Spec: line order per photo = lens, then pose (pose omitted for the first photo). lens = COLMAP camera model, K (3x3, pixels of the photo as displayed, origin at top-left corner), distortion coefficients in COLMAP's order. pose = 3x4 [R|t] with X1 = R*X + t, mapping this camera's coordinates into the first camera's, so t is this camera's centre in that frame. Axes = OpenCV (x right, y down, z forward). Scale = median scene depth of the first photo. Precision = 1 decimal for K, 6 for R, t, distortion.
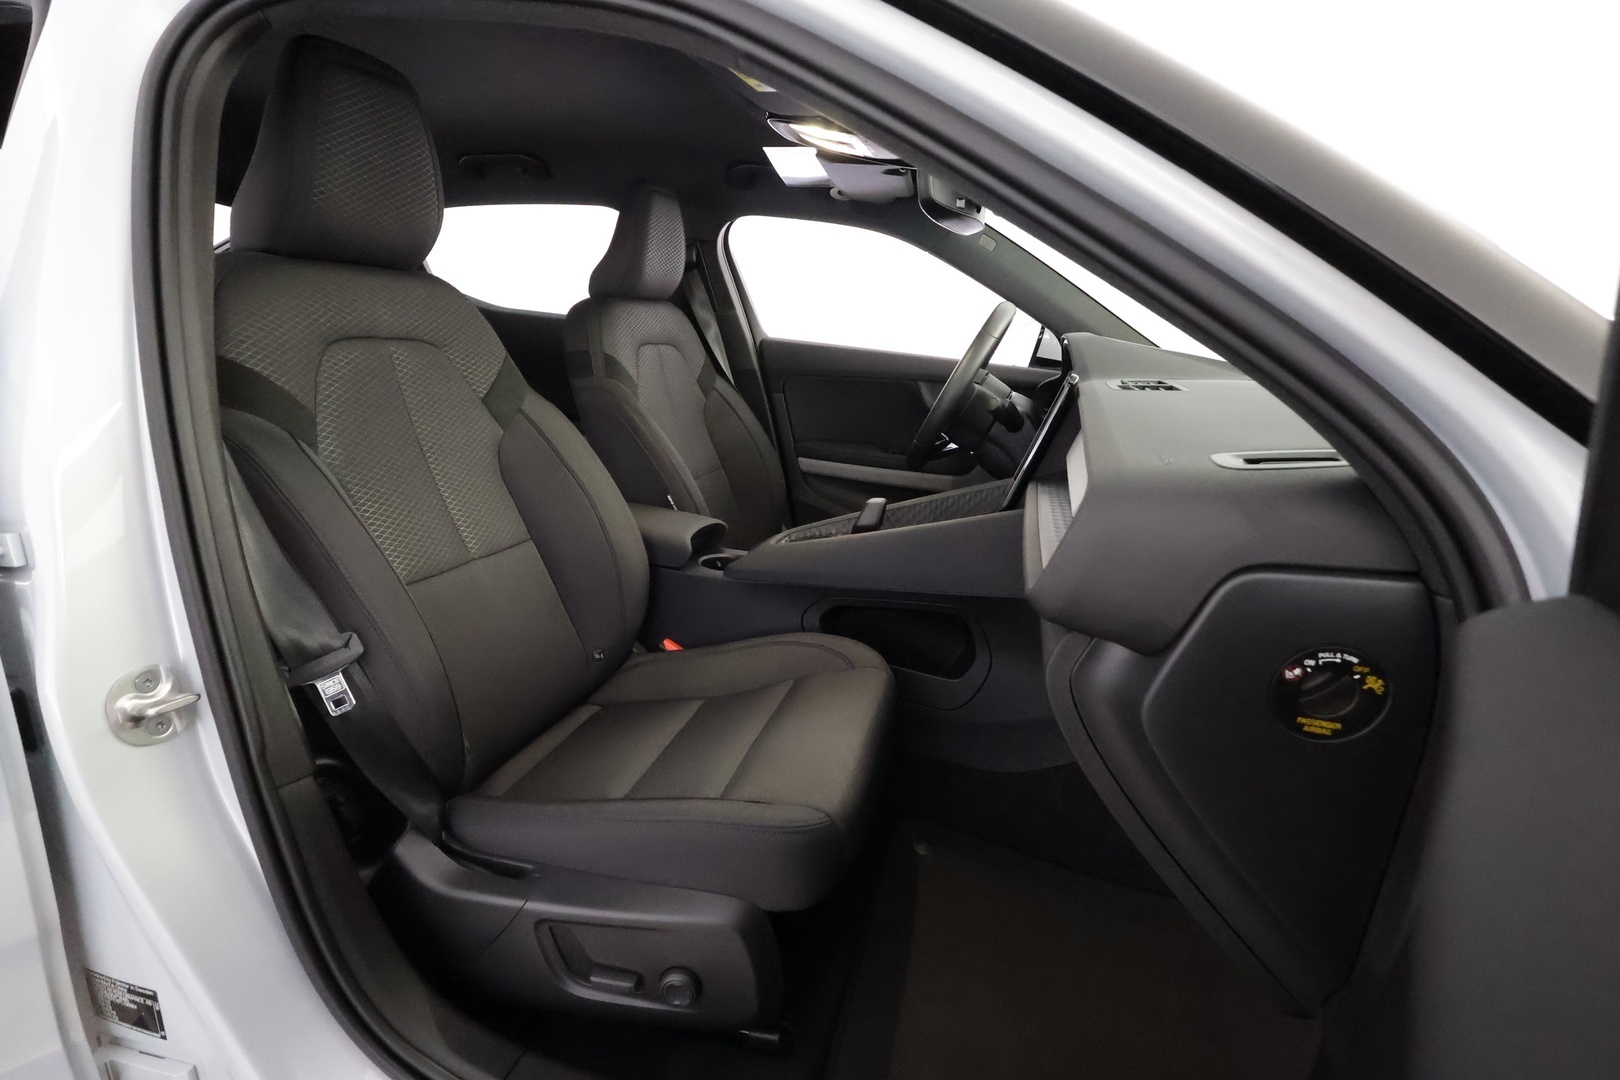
lens RADIAL K [[695.1, 0, 840.1], [0, 695.1, 536.6], [0, 0, 1]] dist [0.001049, -0.000070]
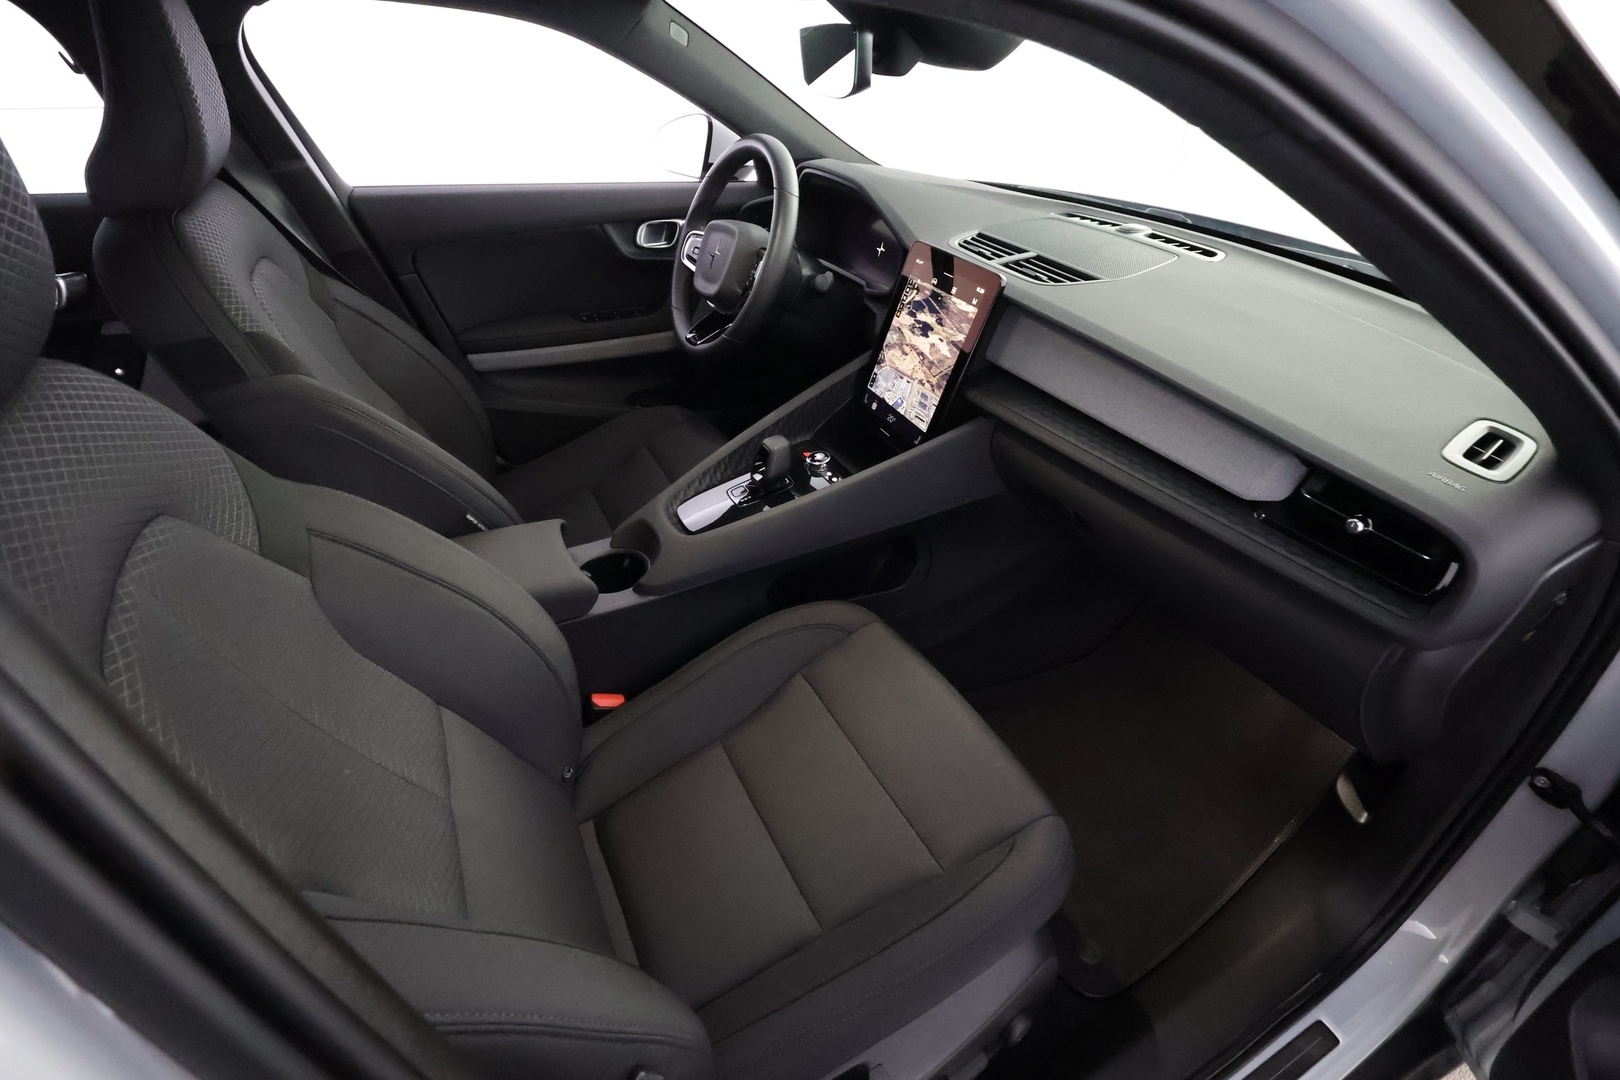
lens RADIAL K [[706.6, 0, 810.0], [0, 706.6, 540.0], [0, 0, 1]] dist [0.001005, 0.000043]
pose [[0.777753, -0.413174, 0.473696, -0.248757], [0.223025, 0.885970, 0.406593, -0.190767], [-0.587674, -0.210583, 0.781213, 0.179969]]
